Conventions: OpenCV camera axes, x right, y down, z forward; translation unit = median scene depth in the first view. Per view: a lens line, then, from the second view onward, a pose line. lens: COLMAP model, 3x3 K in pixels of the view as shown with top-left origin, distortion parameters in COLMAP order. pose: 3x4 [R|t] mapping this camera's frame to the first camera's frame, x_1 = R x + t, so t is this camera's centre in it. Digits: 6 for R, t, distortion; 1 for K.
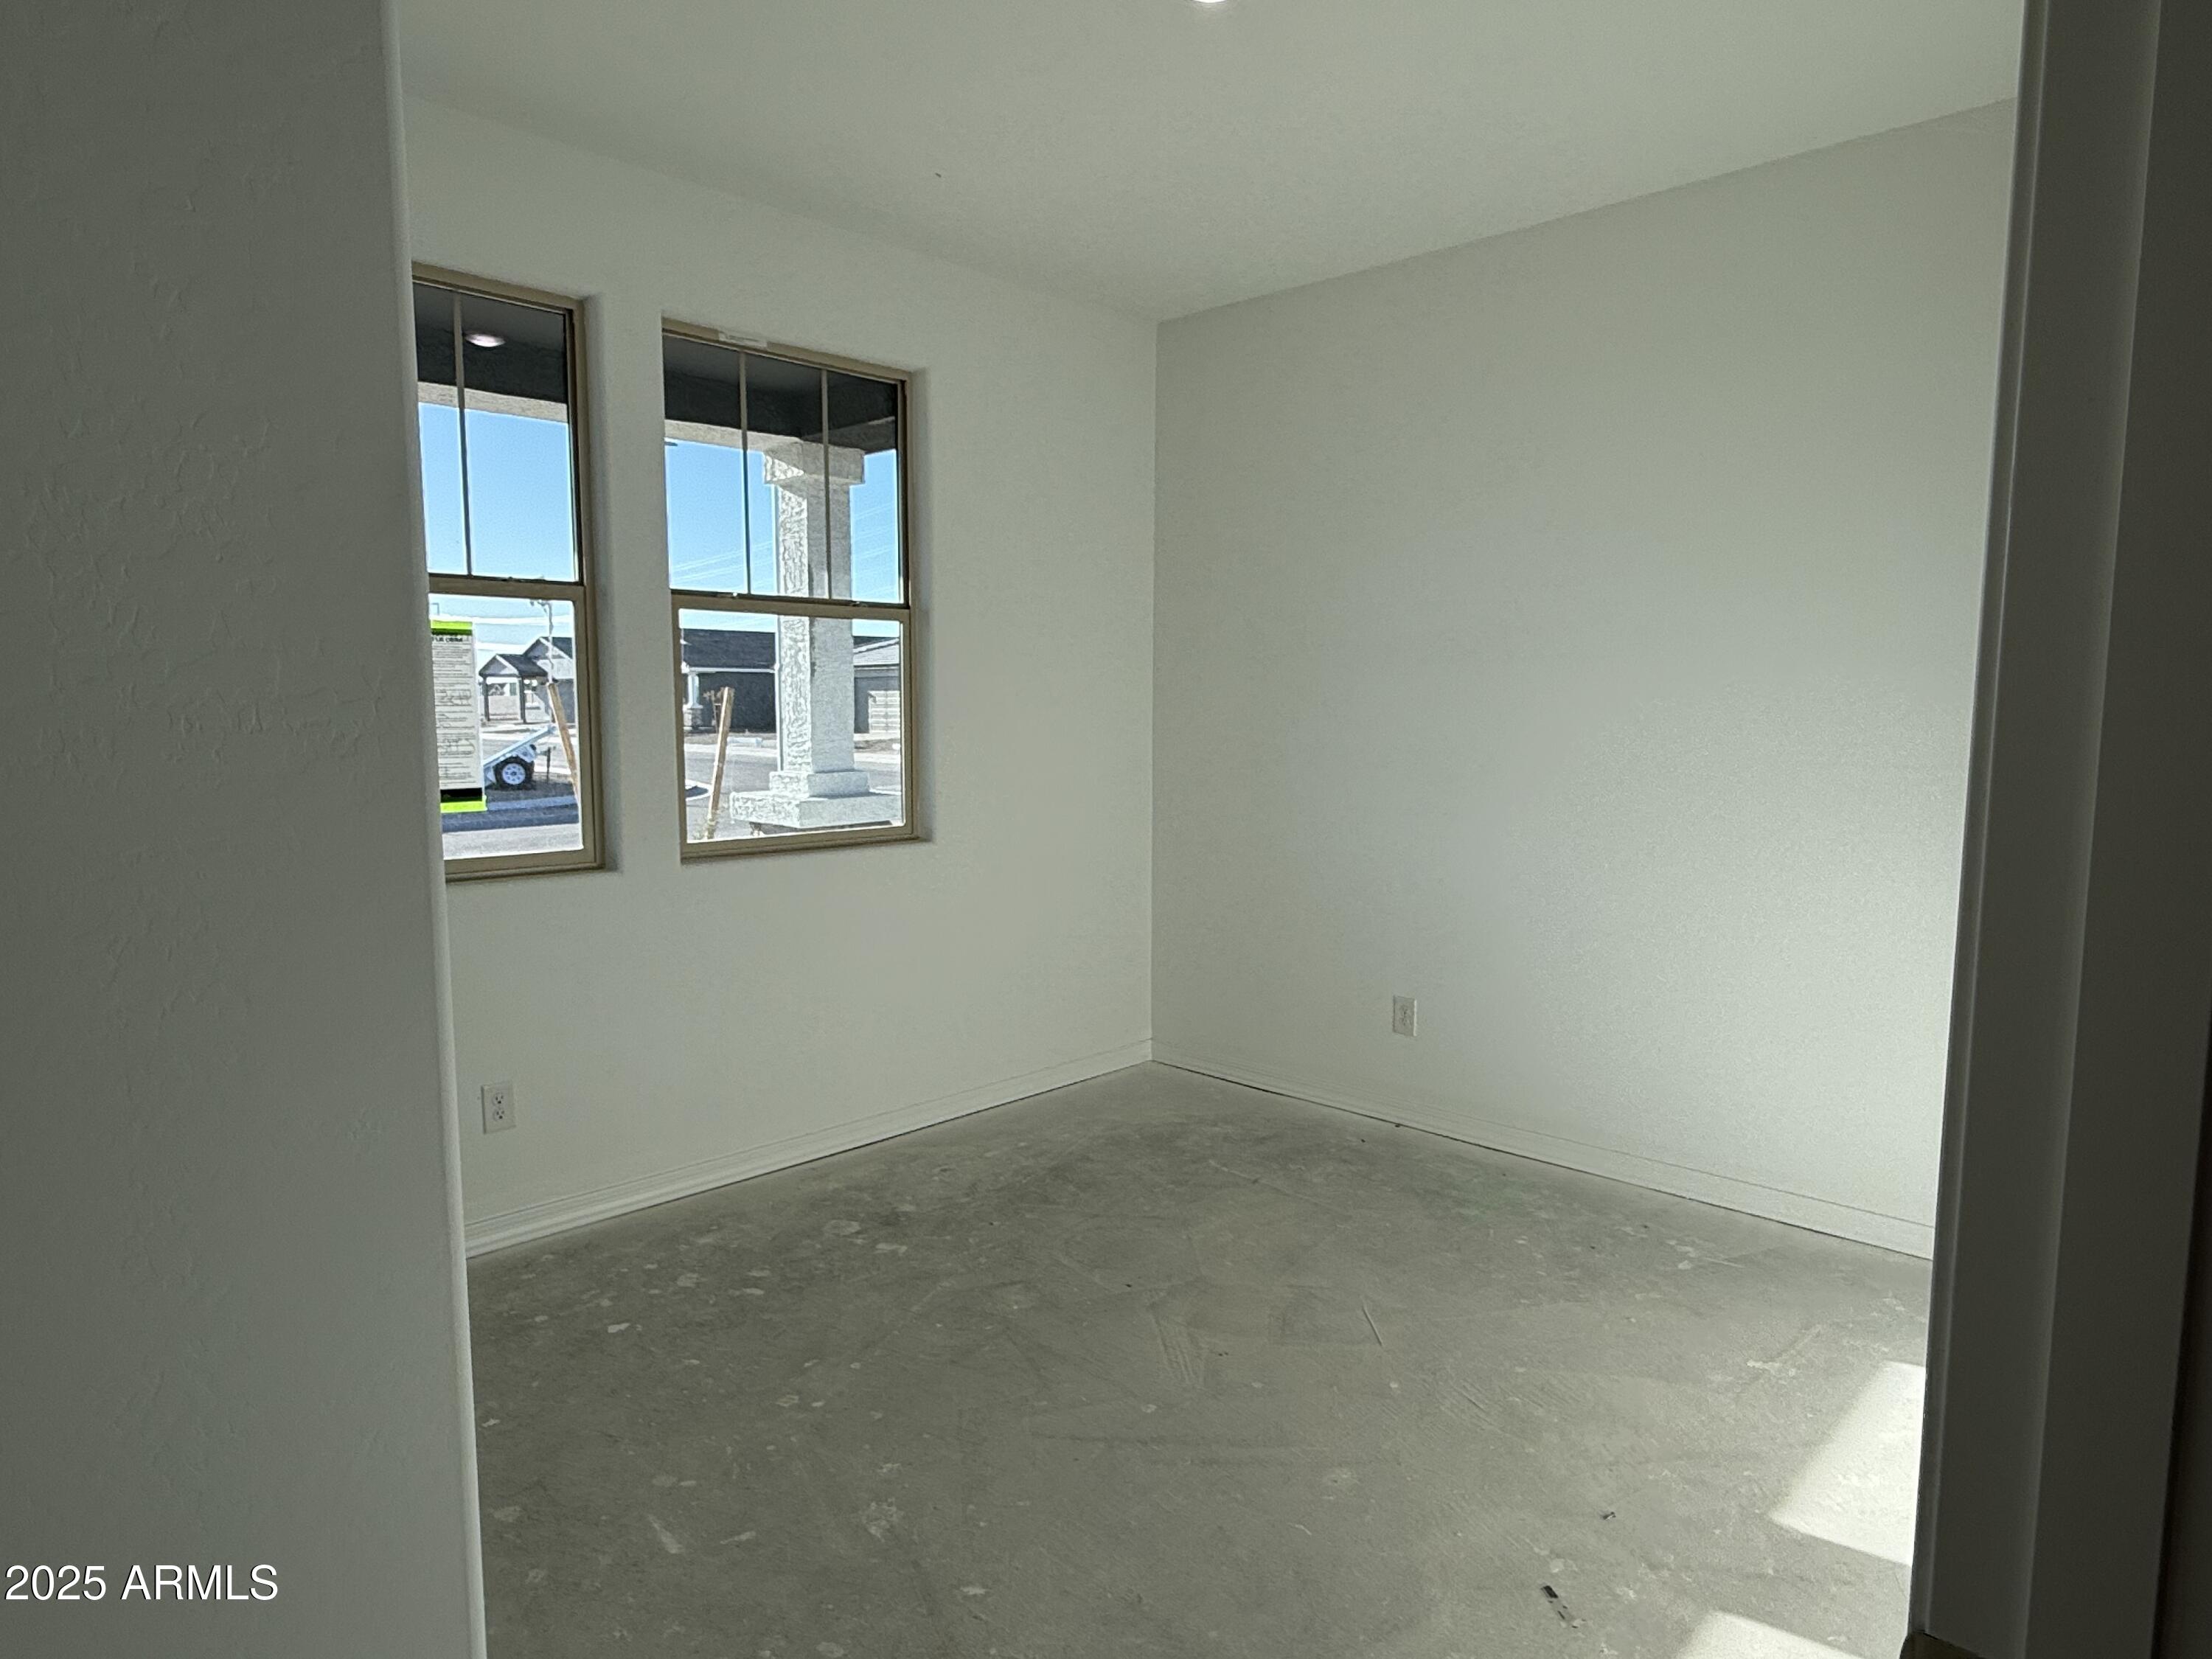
lens RADIAL K [[1343.2, 0, 1100.5], [0, 1343.2, 829.0], [0, 0, 1]] dist [0.002334, 0.007122]
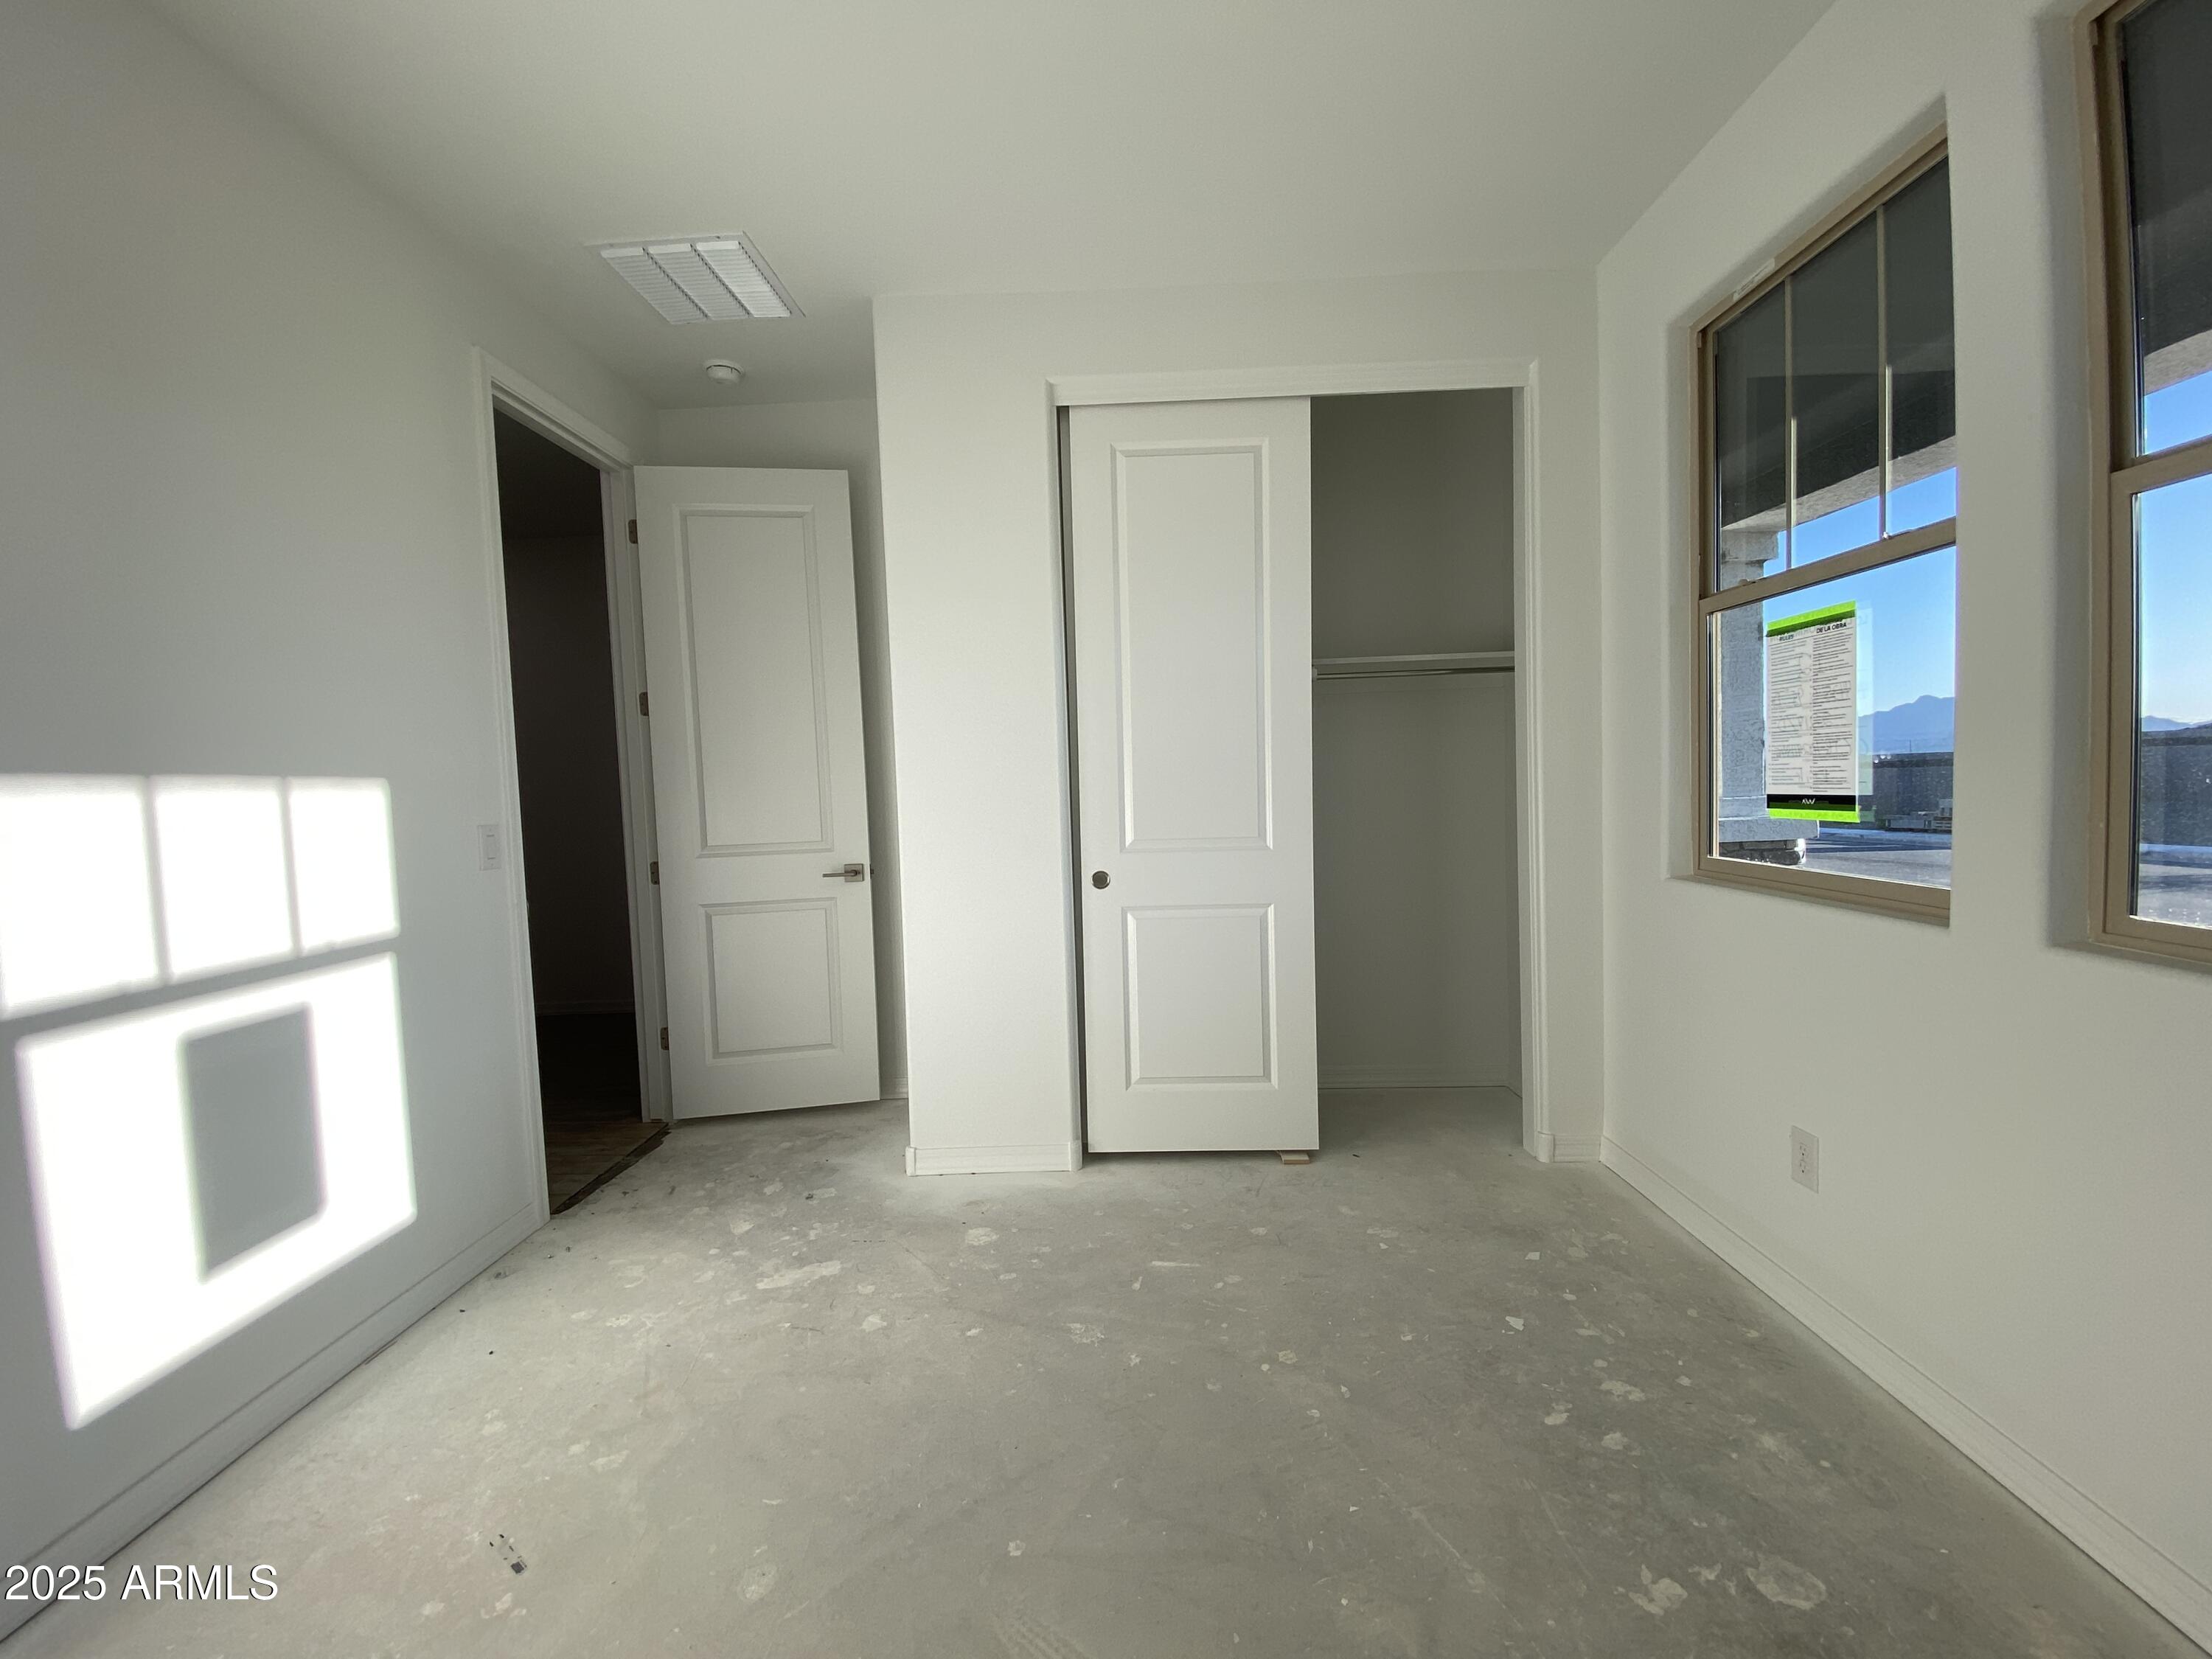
lens RADIAL K [[905.1, 0, 1094.7], [0, 905.1, 815.2], [0, 0, 1]] dist [-0.003254, -0.001083]
pose [[-0.733731, 0.050389, -0.677569, 0.282886], [-0.029783, 0.993902, 0.106166, -0.065420], [0.678787, 0.098078, -0.727756, 1.105369]]
